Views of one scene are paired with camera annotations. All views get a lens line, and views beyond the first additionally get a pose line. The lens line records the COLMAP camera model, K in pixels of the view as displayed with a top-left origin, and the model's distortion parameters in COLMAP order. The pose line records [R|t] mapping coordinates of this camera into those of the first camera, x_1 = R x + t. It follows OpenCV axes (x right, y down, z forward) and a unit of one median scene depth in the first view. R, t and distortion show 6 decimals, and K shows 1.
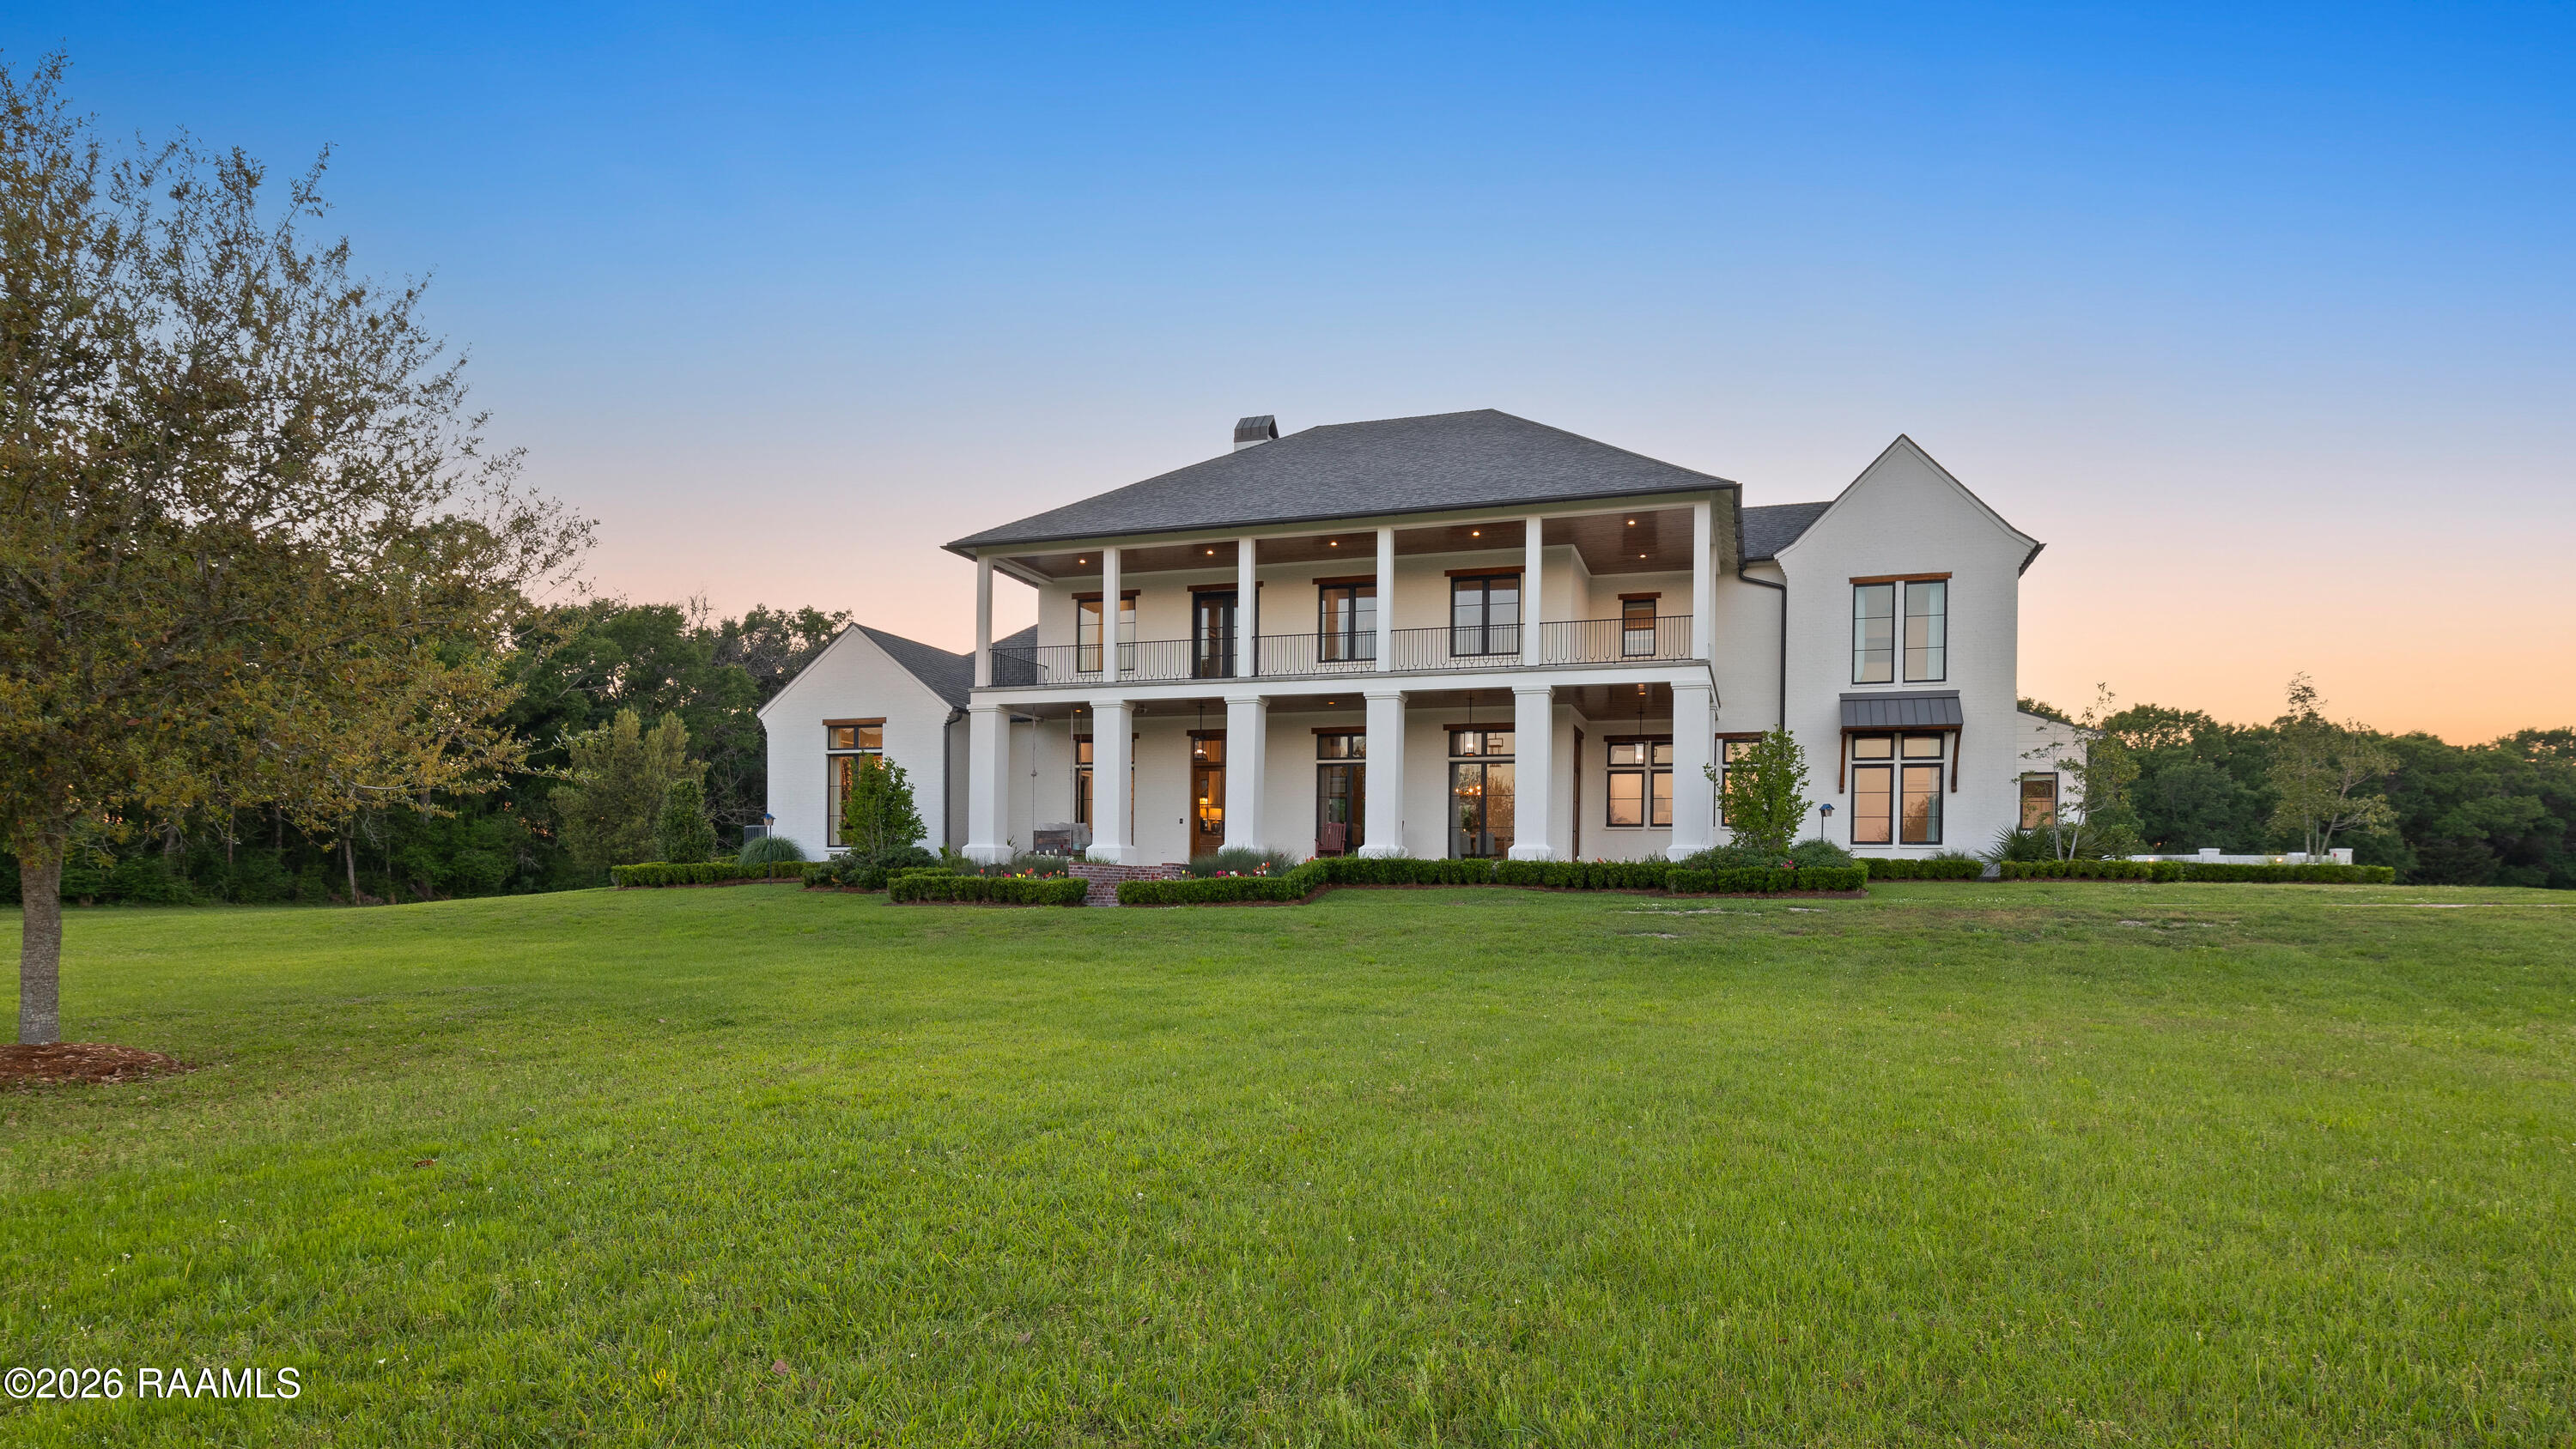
lens RADIAL K [[1373.6, 0, 1315.2], [0, 1373.6, 896.6], [0, 0, 1]] dist [-0.004306, -0.000597]
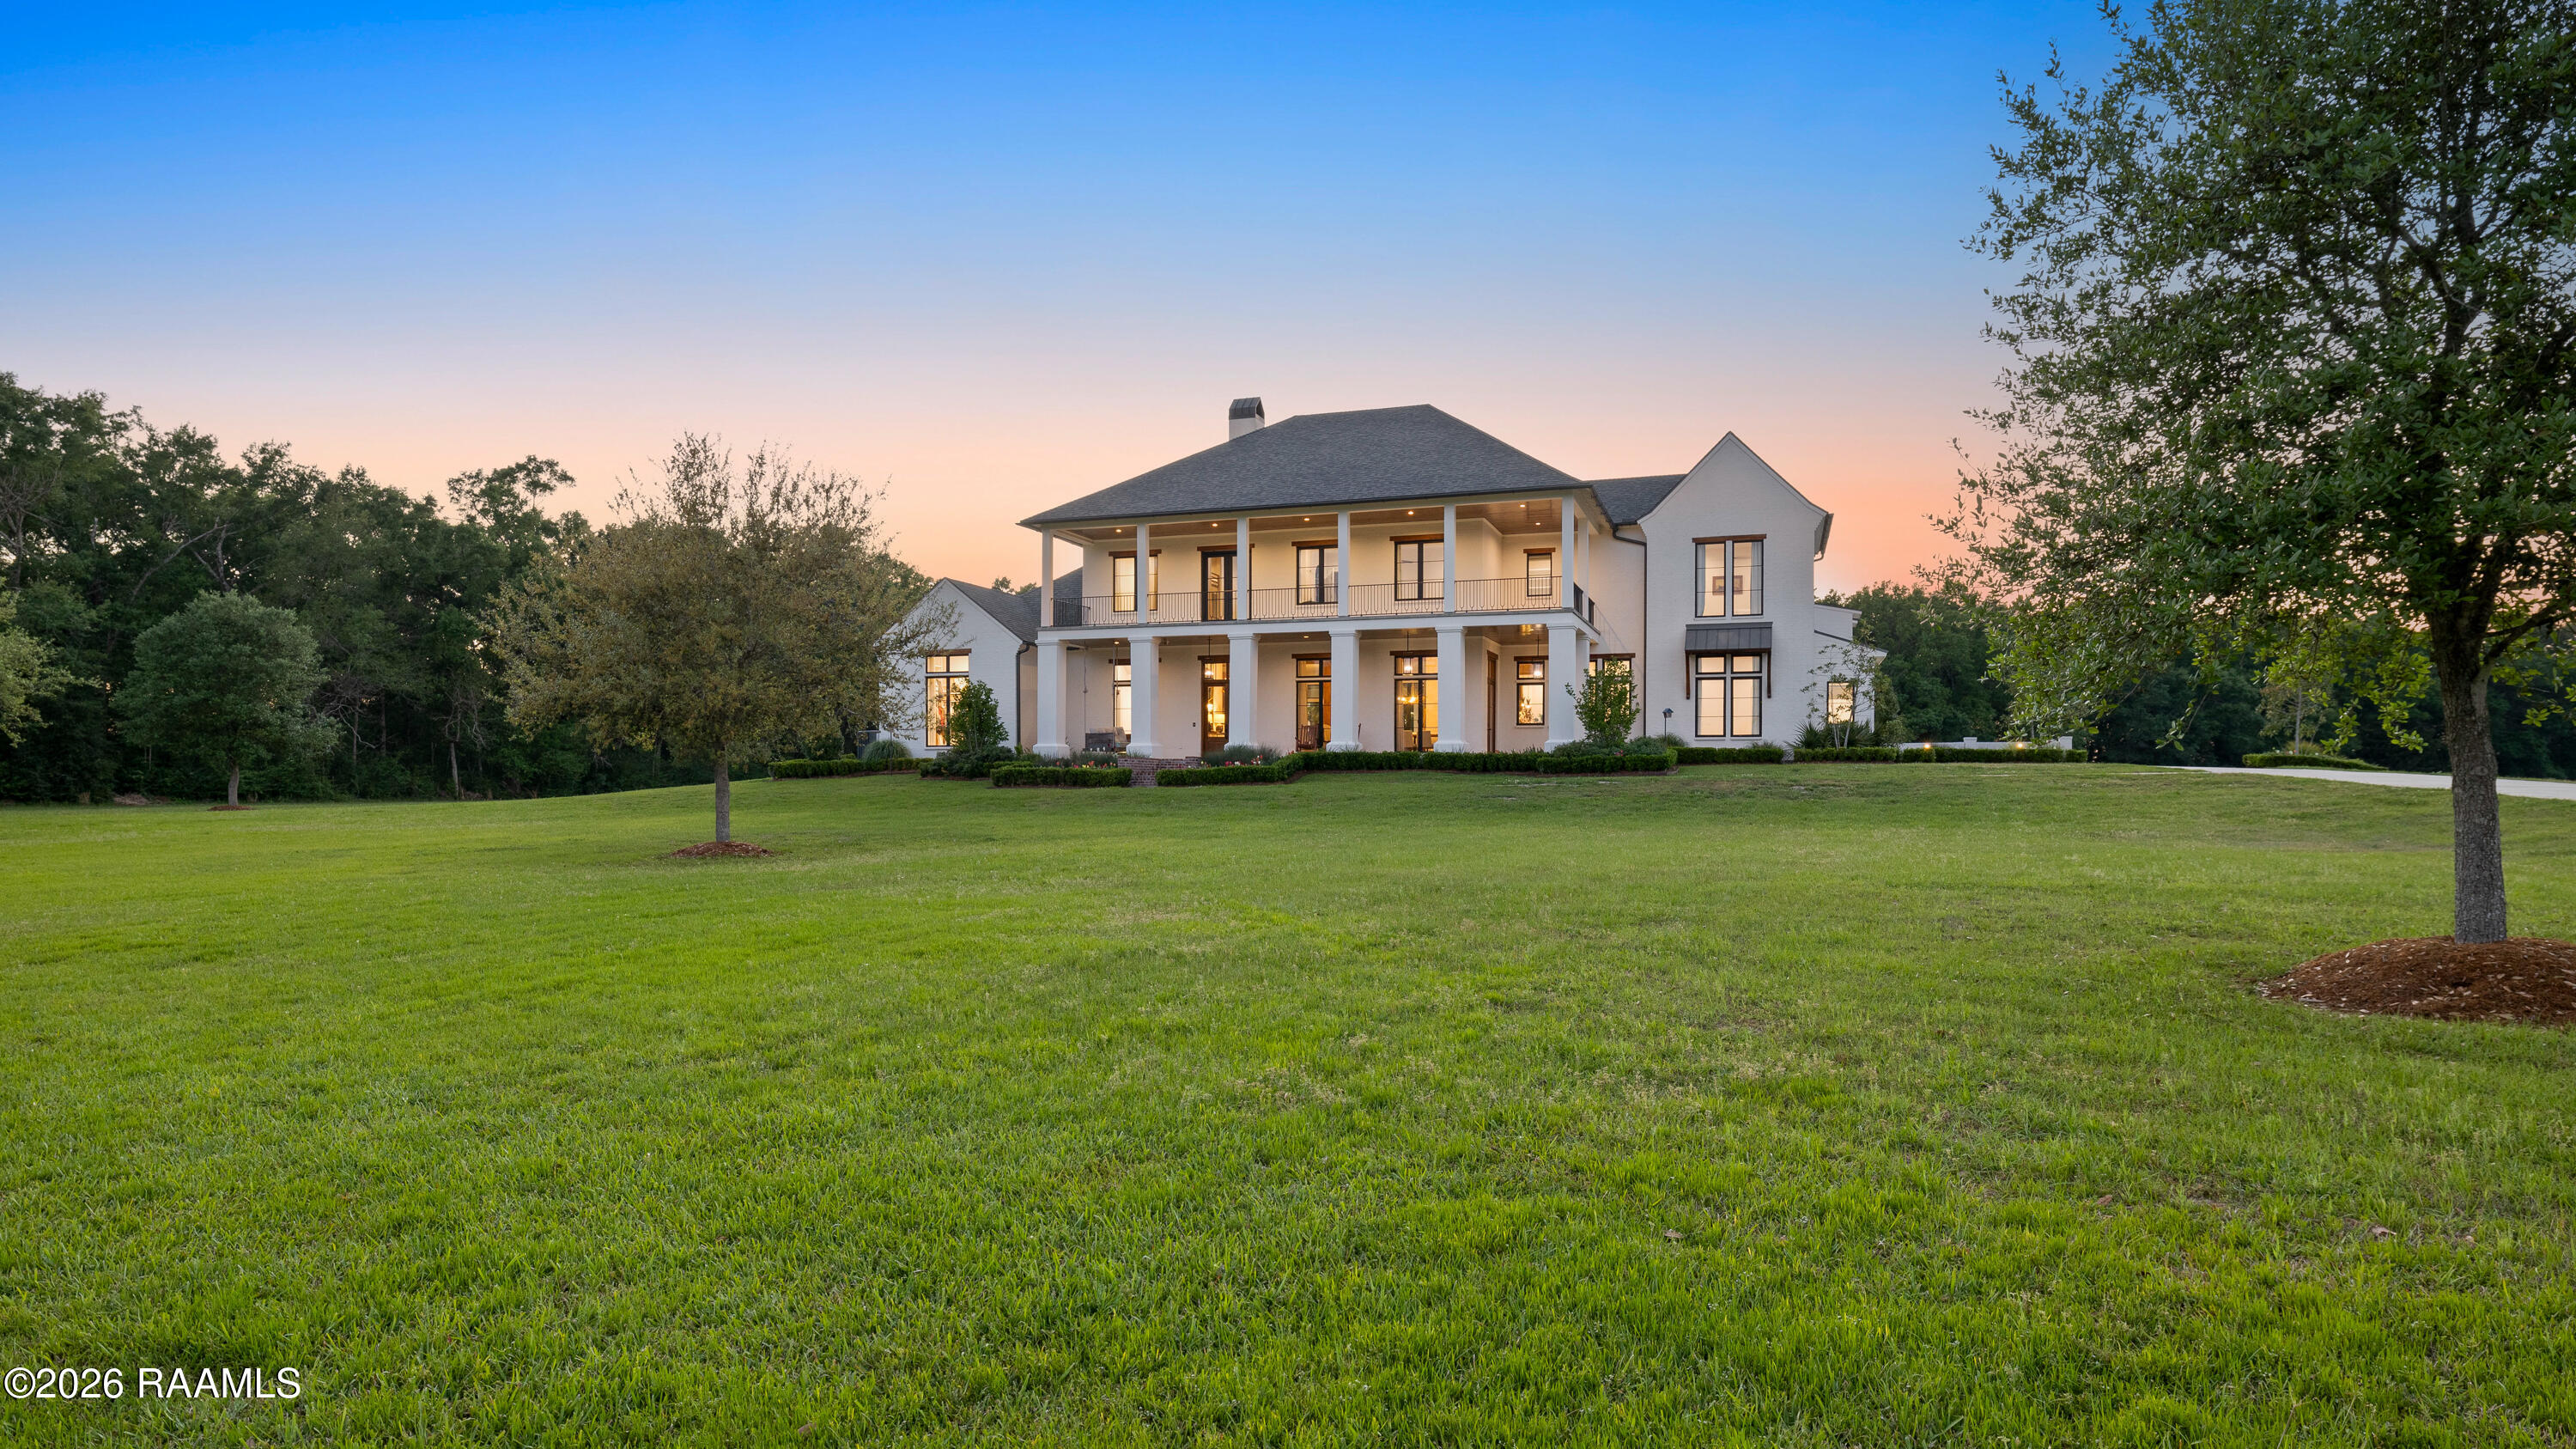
lens RADIAL K [[1446.6, 0, 1287.8], [0, 1446.6, 768.0], [0, 0, 1]] dist [-0.008128, -0.000766]
pose [[0.999880, -0.010302, -0.011539, 0.008270], [0.010134, 0.999844, -0.014490, 0.008570], [0.011686, 0.014371, 0.999828, -0.413799]]
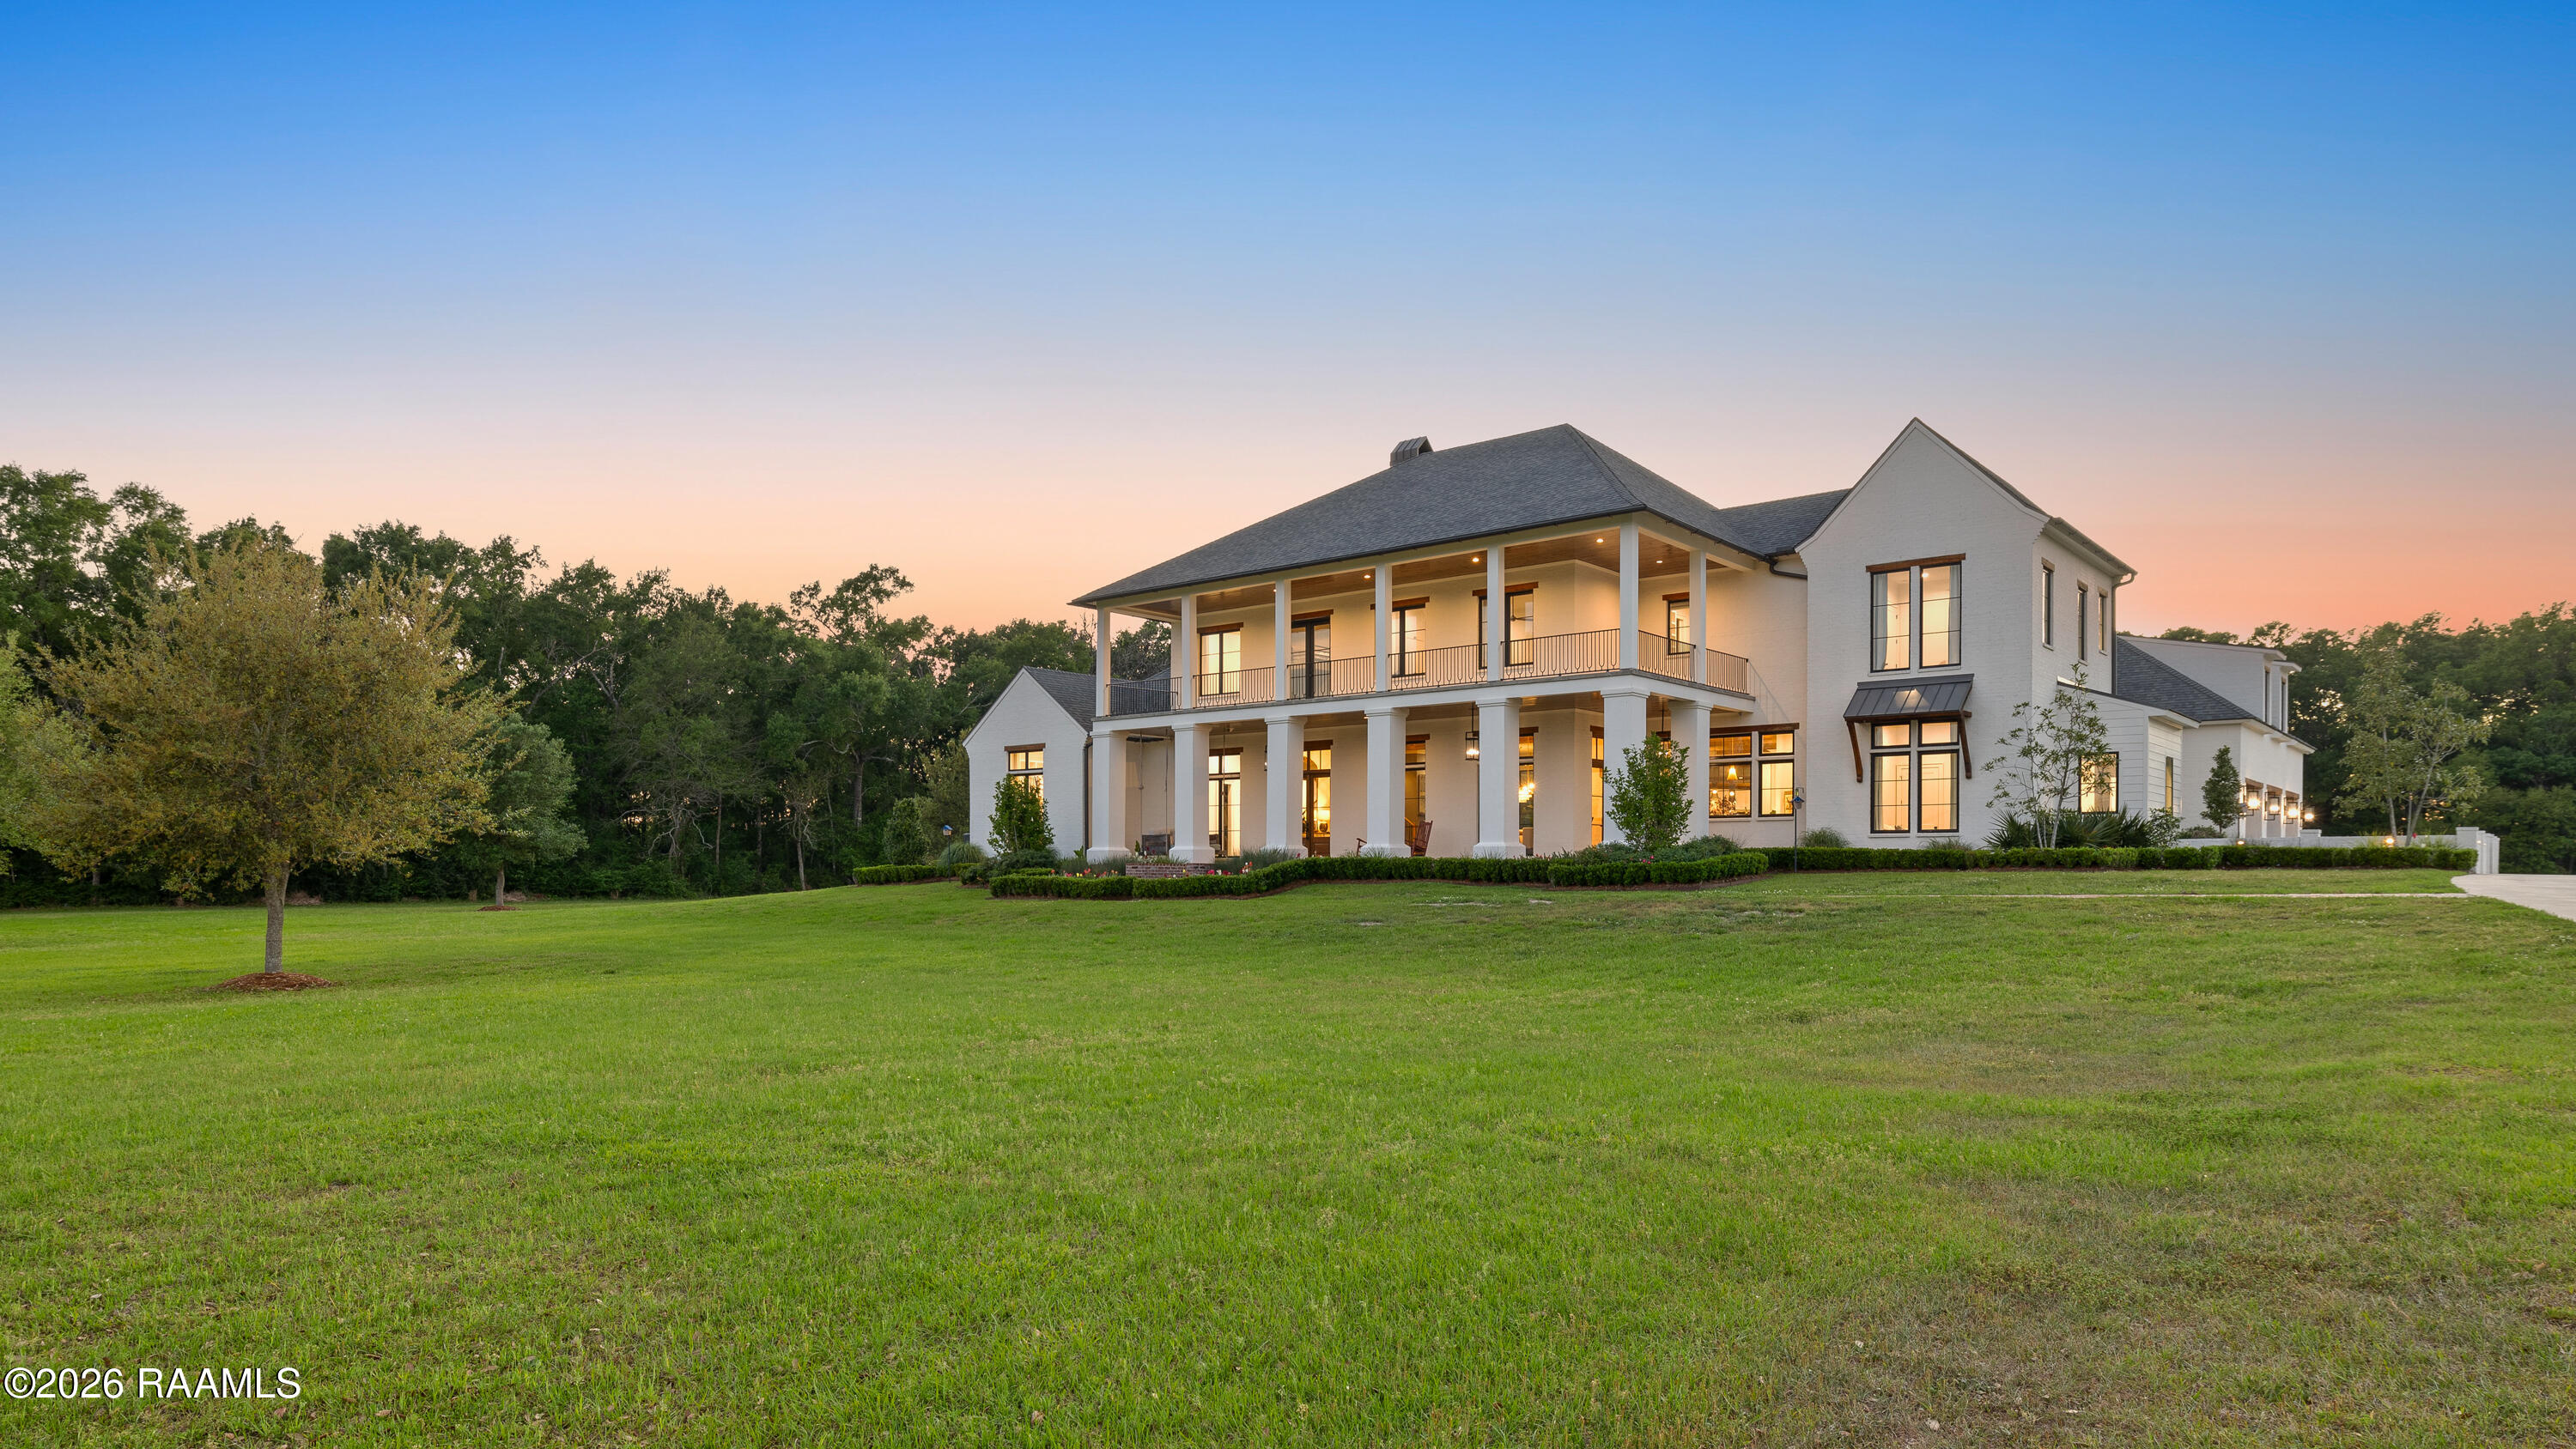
lens RADIAL K [[1529.2, 0, 1308.3], [0, 1529.2, 824.9], [0, 0, 1]] dist [0.007378, -0.000410]
pose [[0.931613, -0.021040, -0.362843, 0.412428], [0.007549, 0.999228, -0.038561, -0.004628], [0.363374, 0.033185, 0.931052, -0.177409]]
